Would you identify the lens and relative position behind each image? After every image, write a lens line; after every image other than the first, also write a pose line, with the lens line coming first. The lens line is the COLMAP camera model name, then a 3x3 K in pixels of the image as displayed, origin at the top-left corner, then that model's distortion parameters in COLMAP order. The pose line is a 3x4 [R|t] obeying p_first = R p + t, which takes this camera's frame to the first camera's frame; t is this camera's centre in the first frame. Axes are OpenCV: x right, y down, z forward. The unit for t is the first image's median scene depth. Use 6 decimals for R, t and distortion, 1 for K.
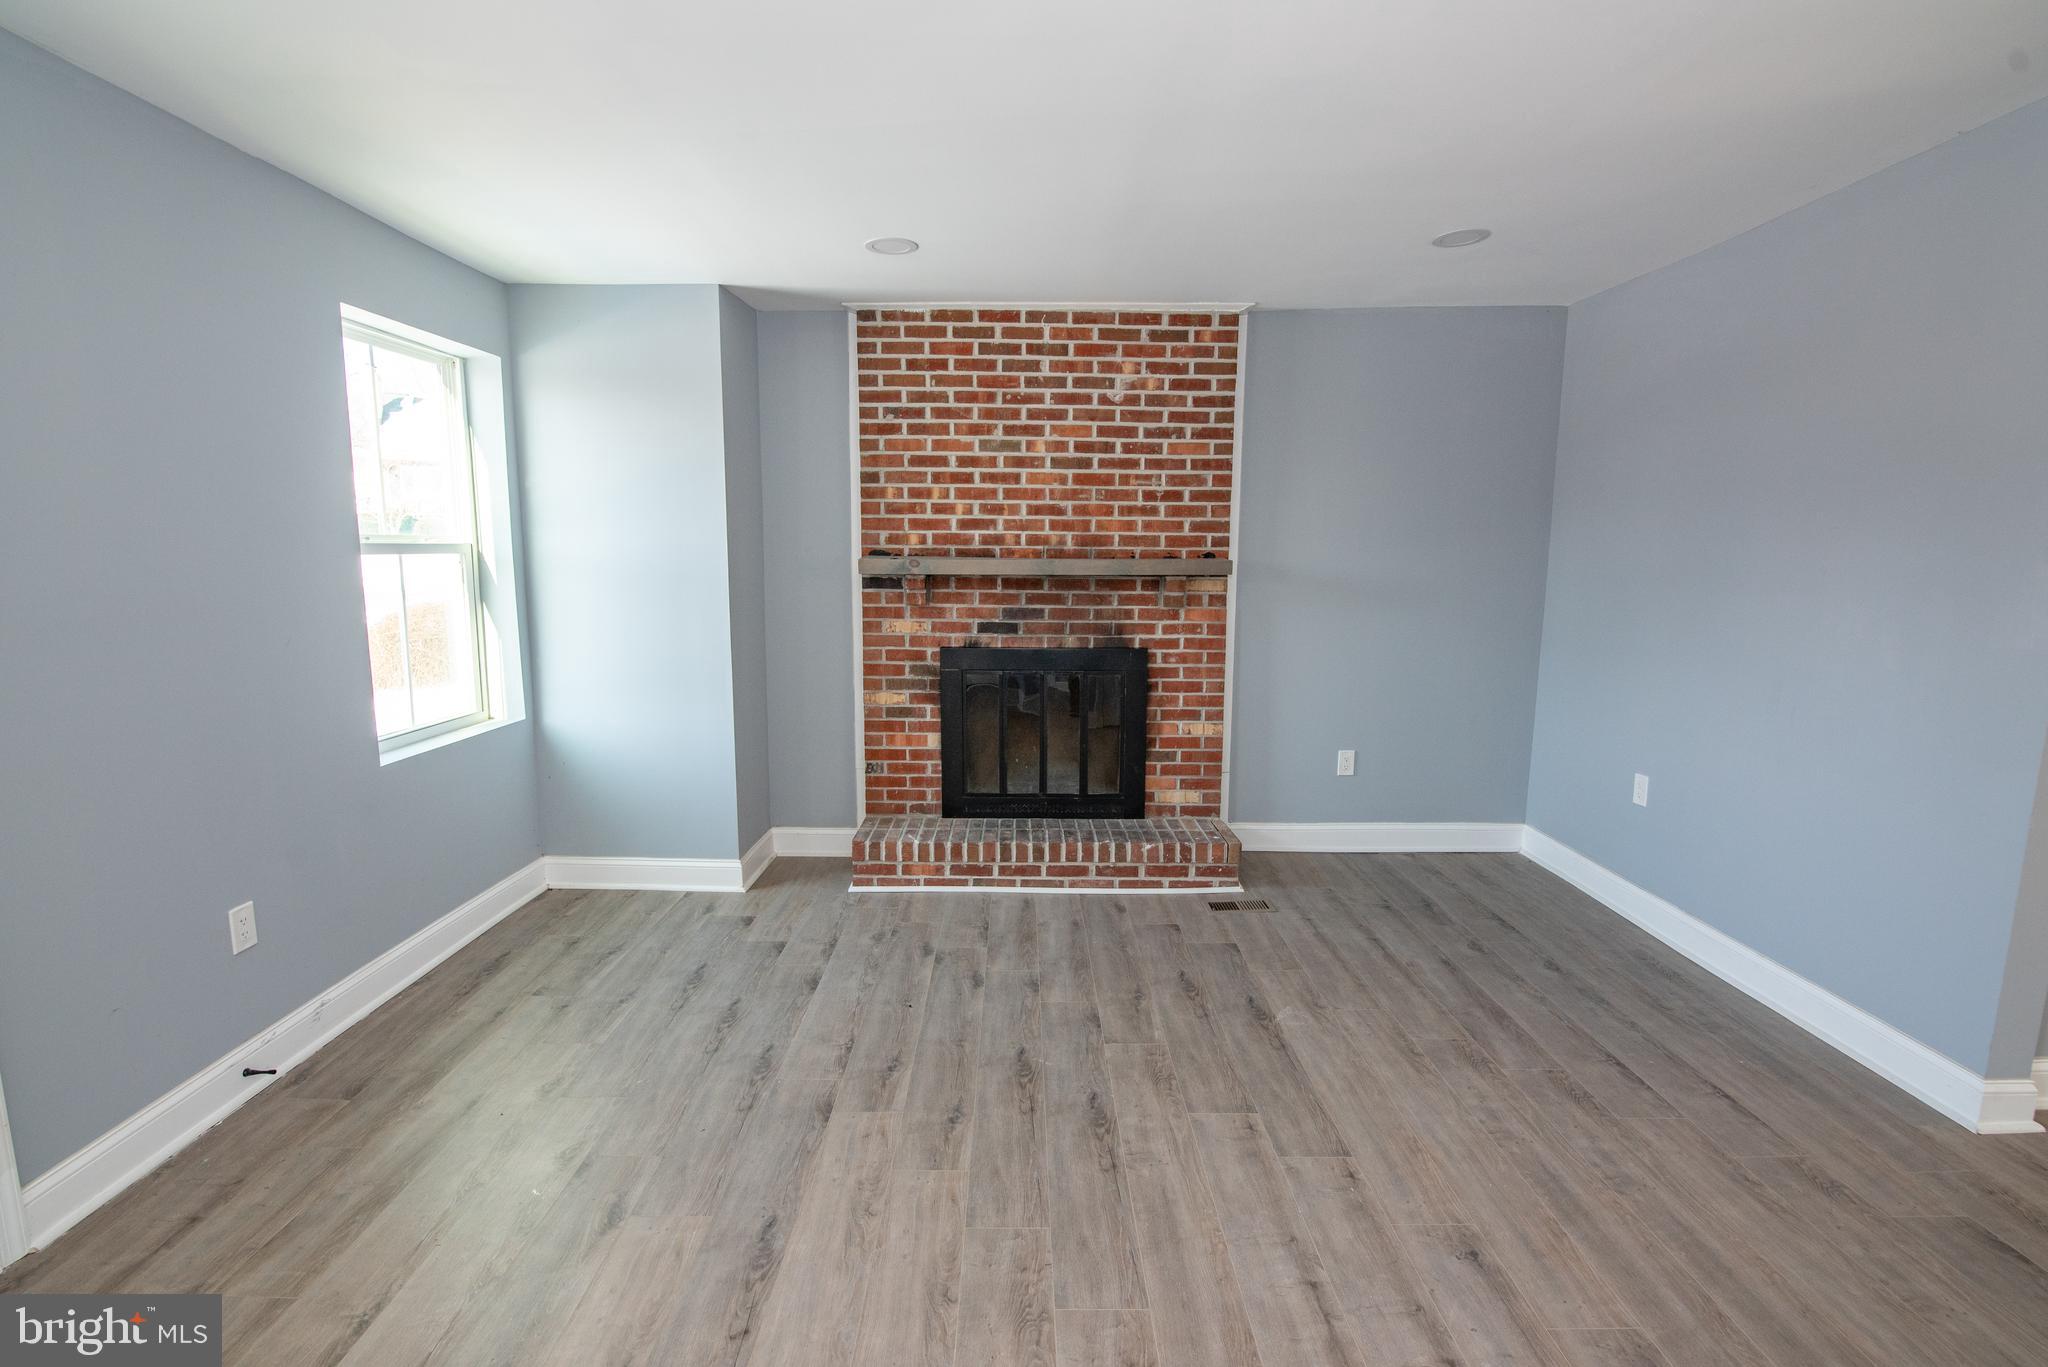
lens RADIAL K [[951.2, 0, 1011.4], [0, 951.2, 685.4], [0, 0, 1]] dist [-0.020764, 0.001541]
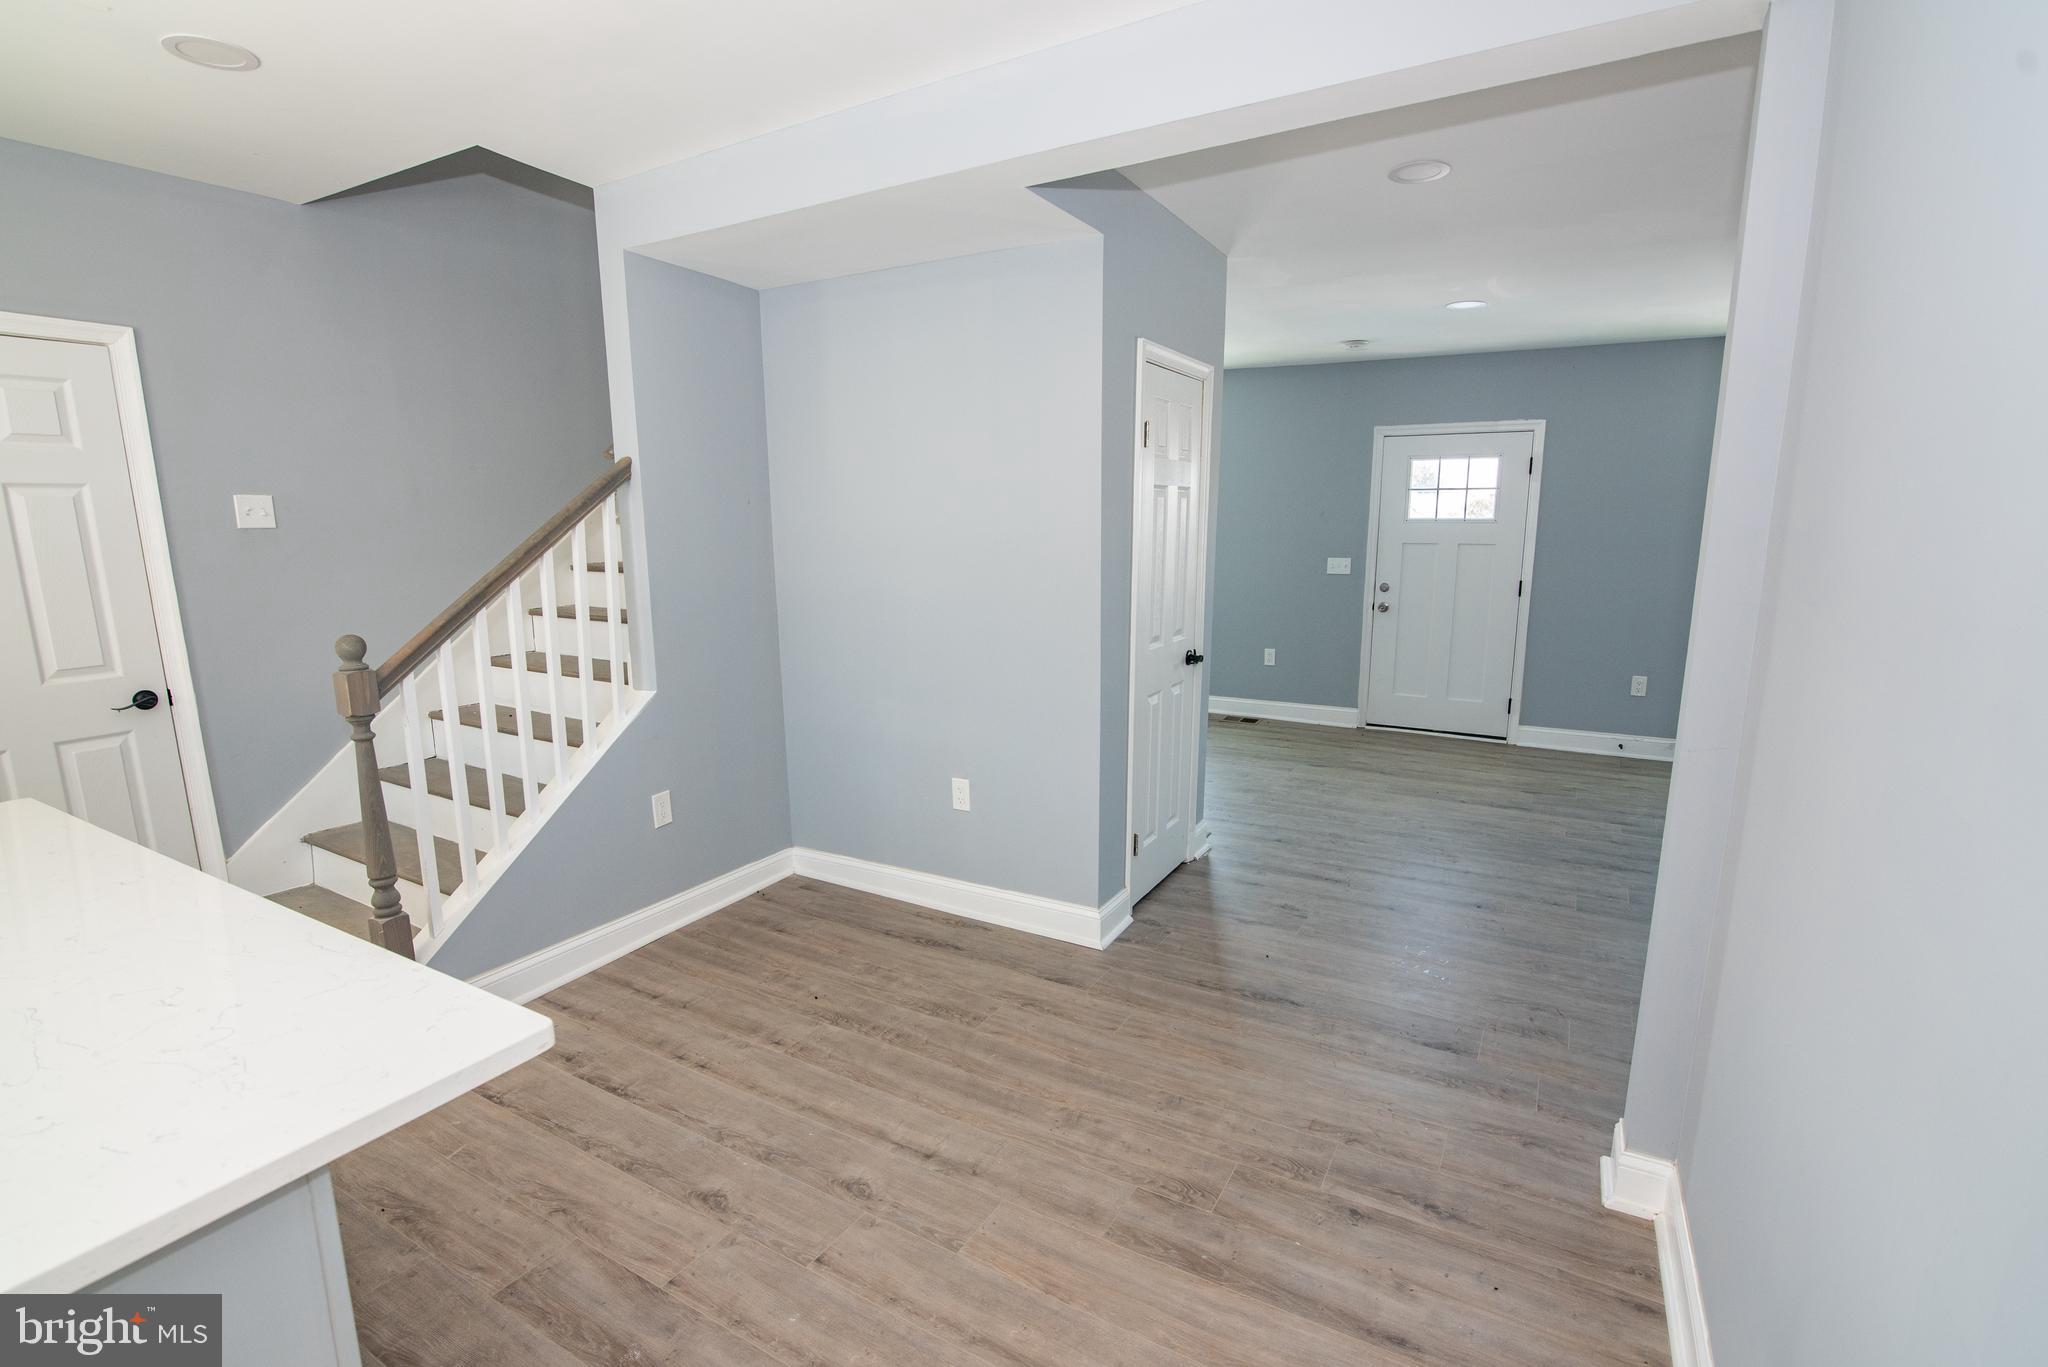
lens RADIAL K [[947.7, 0, 1029.6], [0, 947.7, 686.3], [0, 0, 1]] dist [-0.010576, 0.000071]
pose [[-0.498357, 0.146784, -0.854456, 1.141171], [-0.129318, 0.961952, 0.240675, -0.063600], [0.857273, 0.230439, -0.460414, 0.467666]]
